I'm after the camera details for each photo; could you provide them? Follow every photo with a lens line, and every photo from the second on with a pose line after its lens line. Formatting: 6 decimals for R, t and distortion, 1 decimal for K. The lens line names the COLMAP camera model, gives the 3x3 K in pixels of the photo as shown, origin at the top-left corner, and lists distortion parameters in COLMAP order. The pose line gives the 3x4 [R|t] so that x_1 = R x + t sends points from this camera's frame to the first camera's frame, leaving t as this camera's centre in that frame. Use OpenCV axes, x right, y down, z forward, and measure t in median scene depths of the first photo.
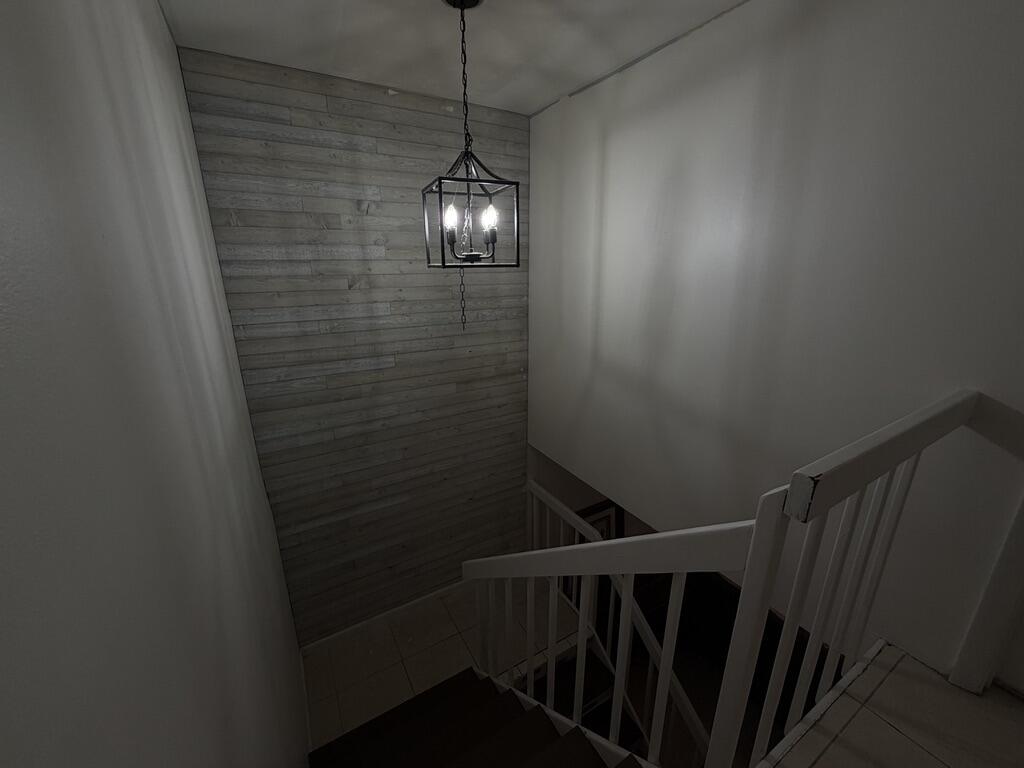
lens RADIAL K [[407.4, 0, 512.0], [0, 407.4, 384.0], [0, 0, 1]] dist [0.002399, 0.000042]
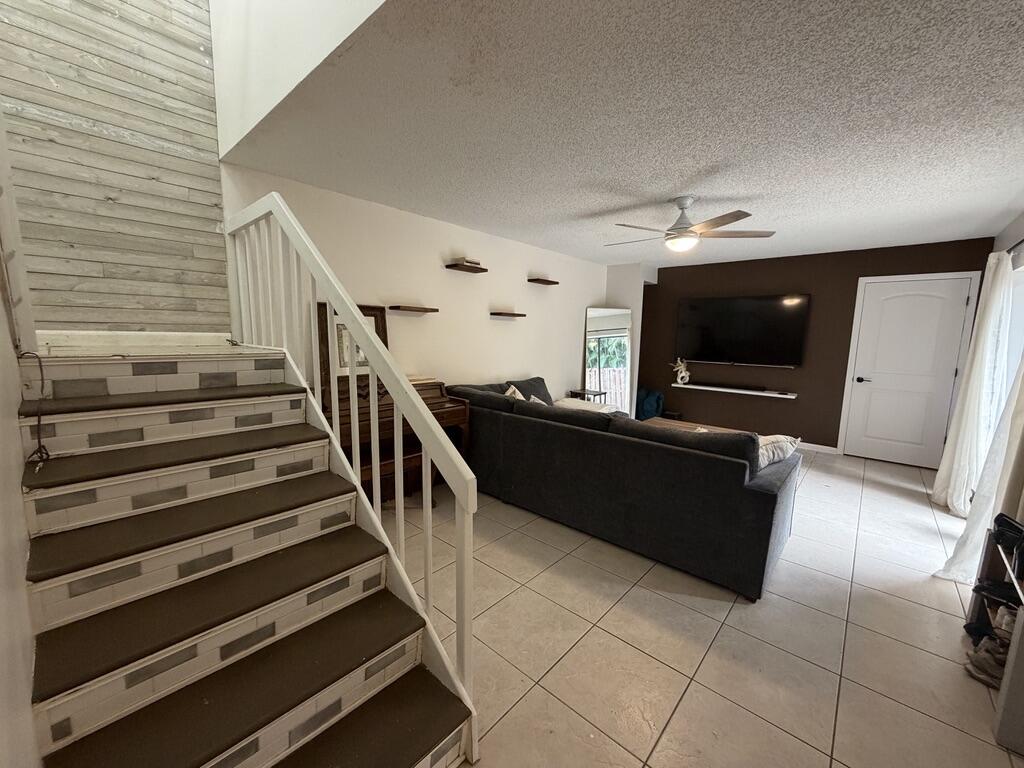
lens RADIAL K [[407.4, 0, 512.0], [0, 407.4, 384.0], [0, 0, 1]] dist [0.002399, 0.000042]
pose [[0.955576, -0.008943, 0.294609, 0.353924], [0.057585, 0.985942, -0.156850, 0.751437], [-0.289064, 0.166847, 0.942658, 0.180460]]
